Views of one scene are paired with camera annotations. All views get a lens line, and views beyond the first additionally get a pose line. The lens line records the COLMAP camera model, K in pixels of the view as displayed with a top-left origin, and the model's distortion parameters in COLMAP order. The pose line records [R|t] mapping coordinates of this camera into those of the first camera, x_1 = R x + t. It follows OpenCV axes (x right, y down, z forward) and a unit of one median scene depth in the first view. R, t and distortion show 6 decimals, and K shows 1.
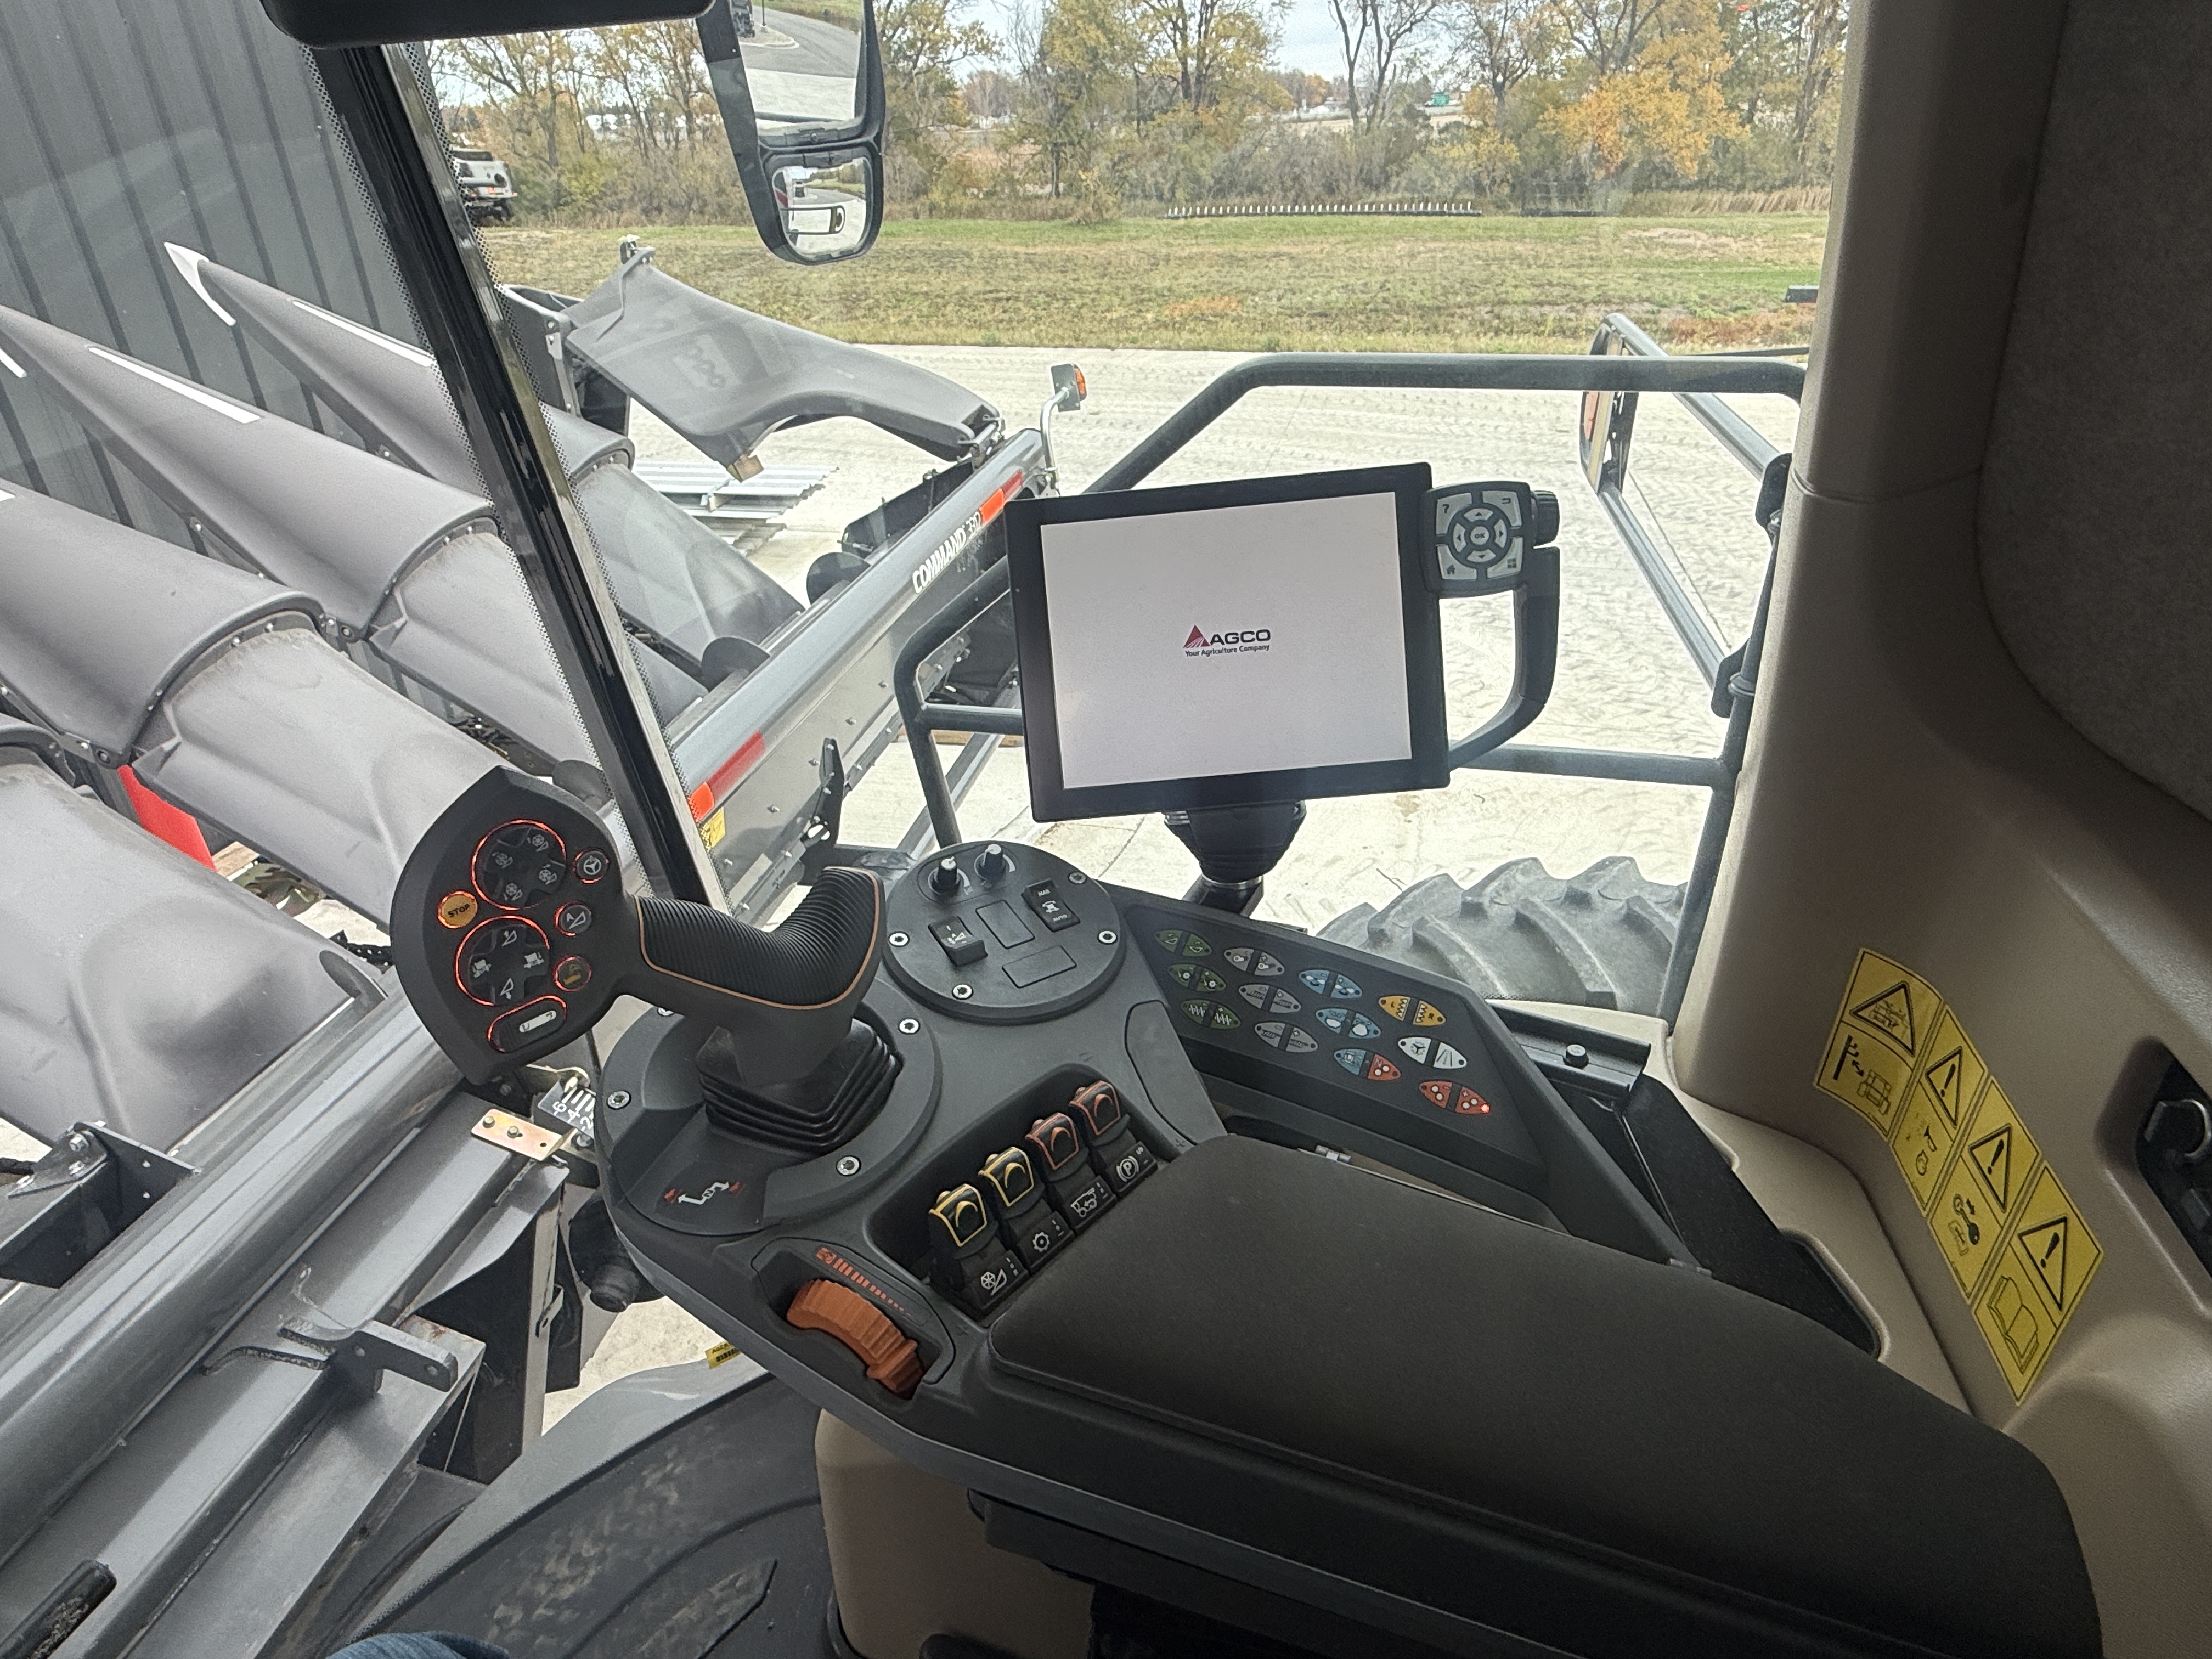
lens RADIAL K [[1256.1, 0, 1094.9], [0, 1256.1, 819.8], [0, 0, 1]] dist [0.000776, 0.004271]
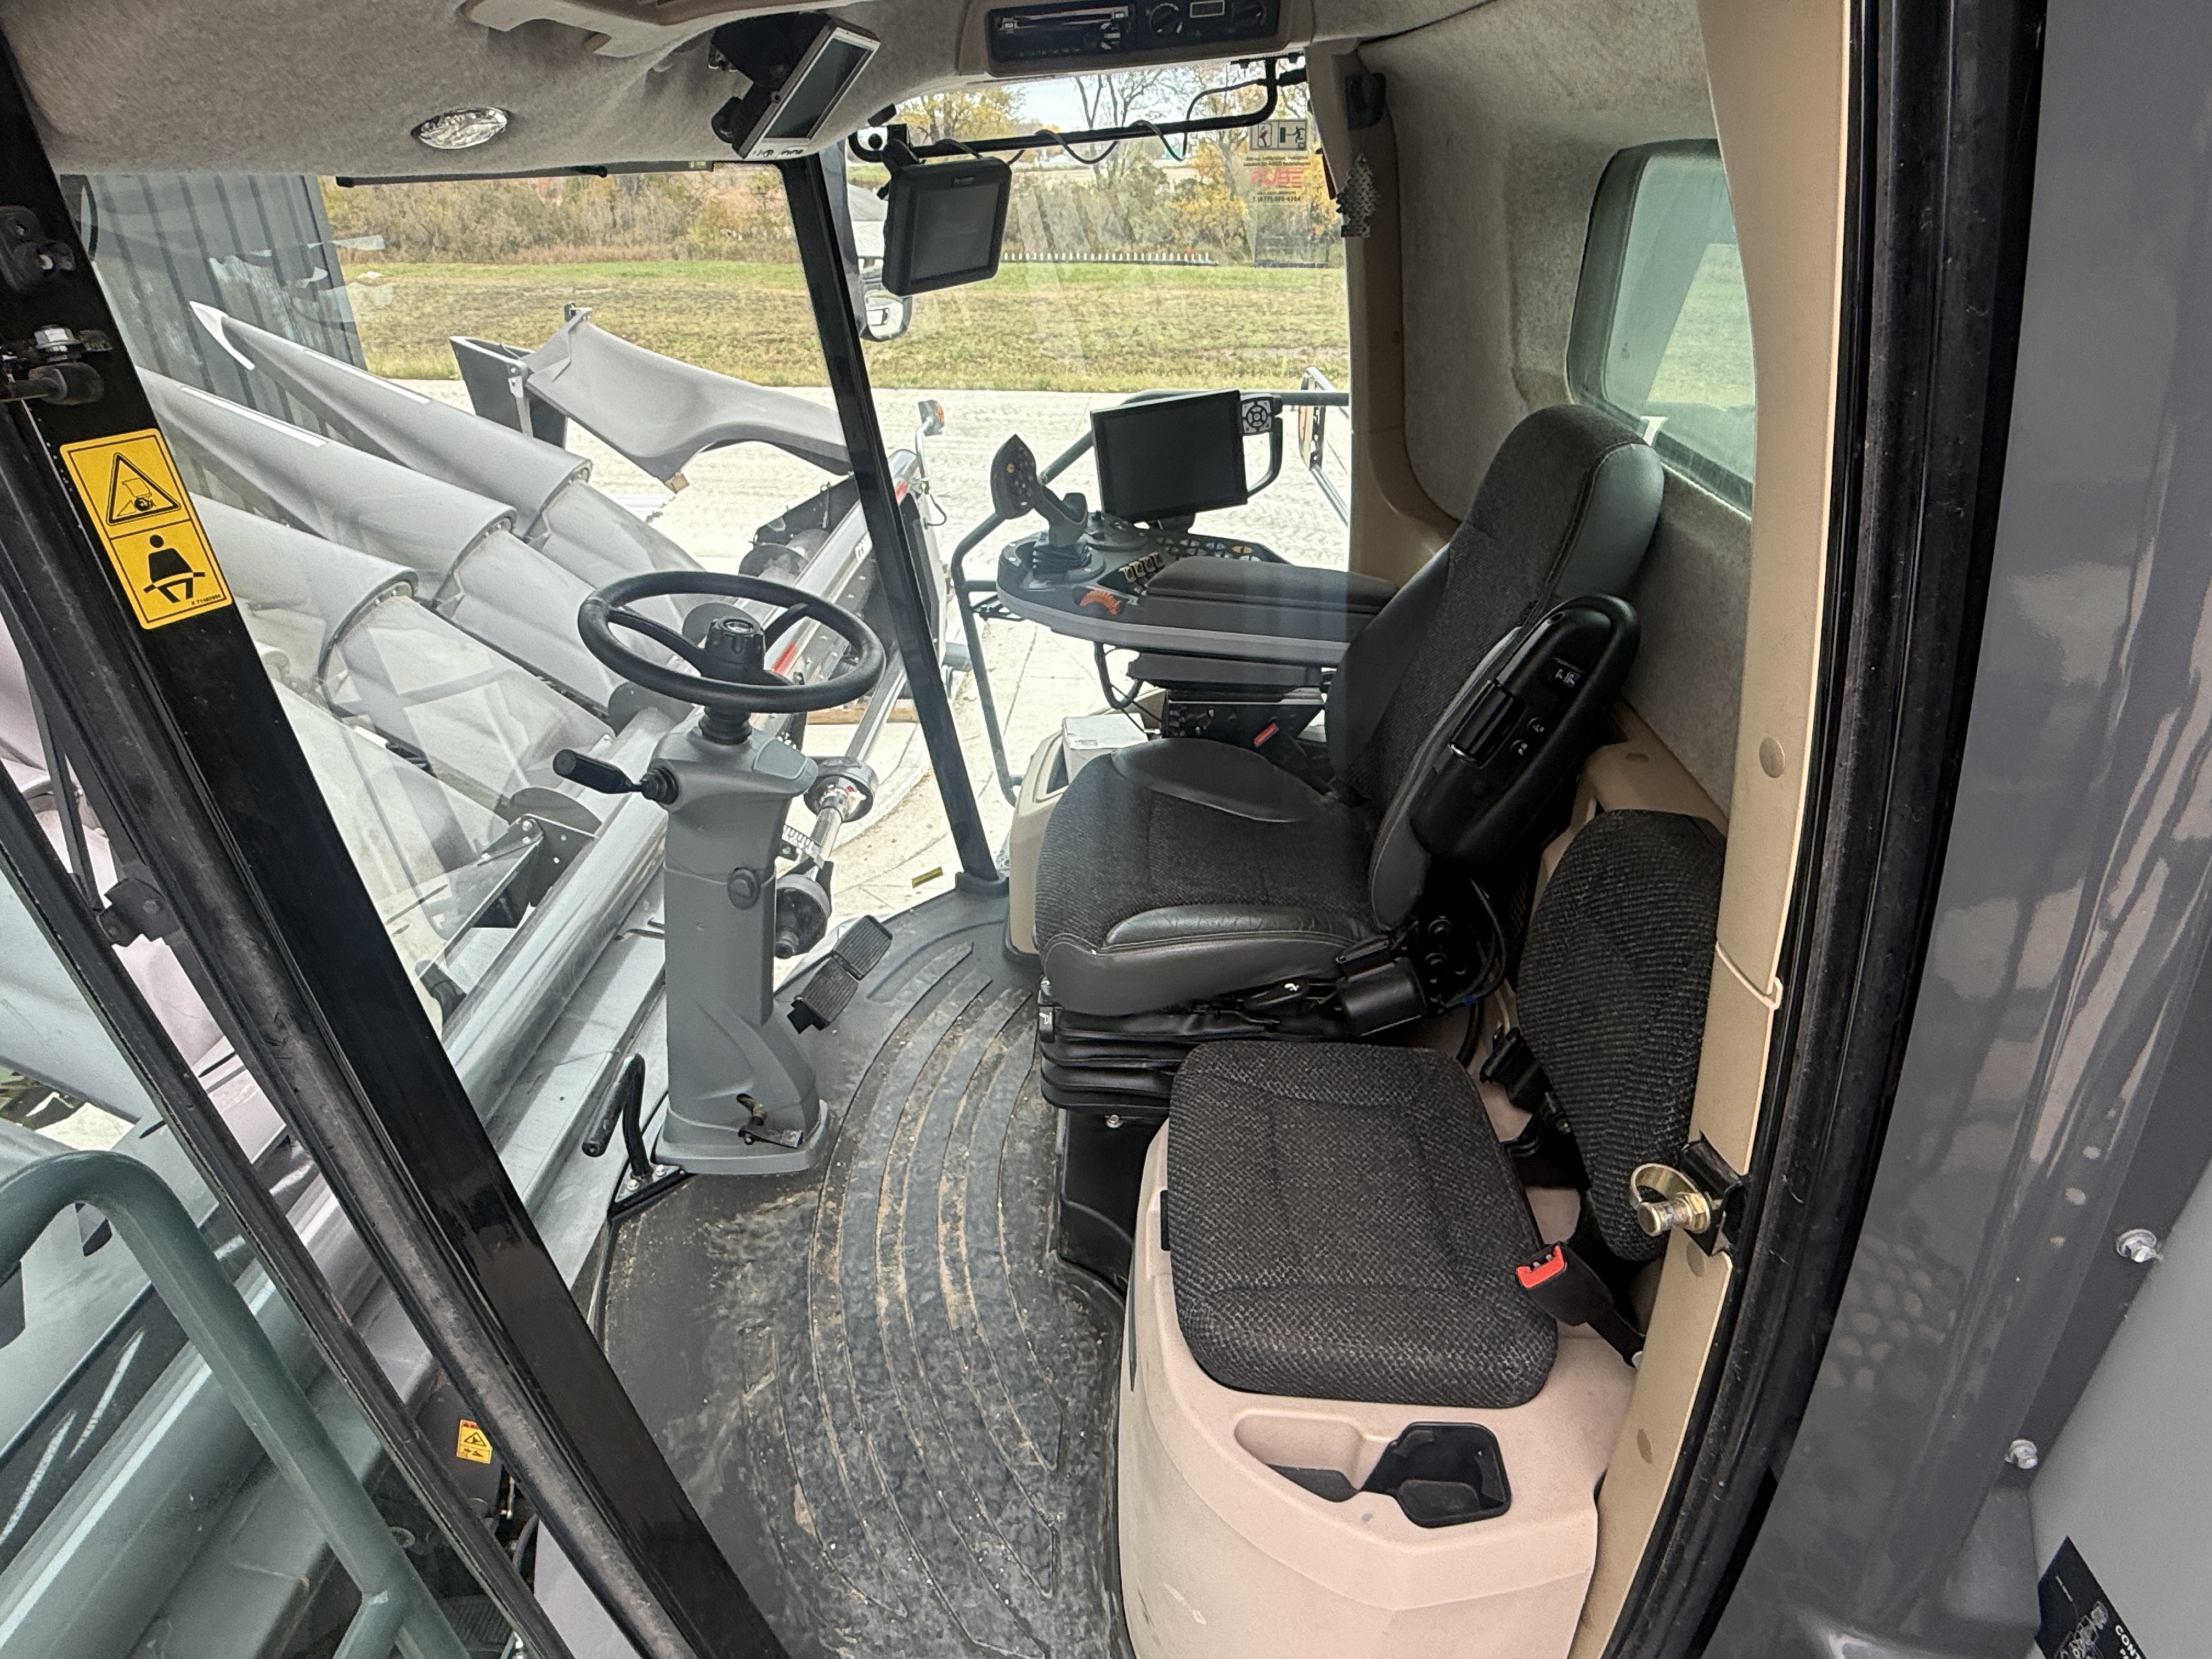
lens RADIAL K [[1256.1, 0, 1118.3], [0, 1256.1, 842.8], [0, 0, 1]] dist [0.000776, 0.004271]
pose [[0.980125, -0.069345, 0.185867, -0.066215], [0.071508, 0.997428, -0.004948, 0.074247], [-0.185046, 0.018140, 0.982562, -0.197557]]
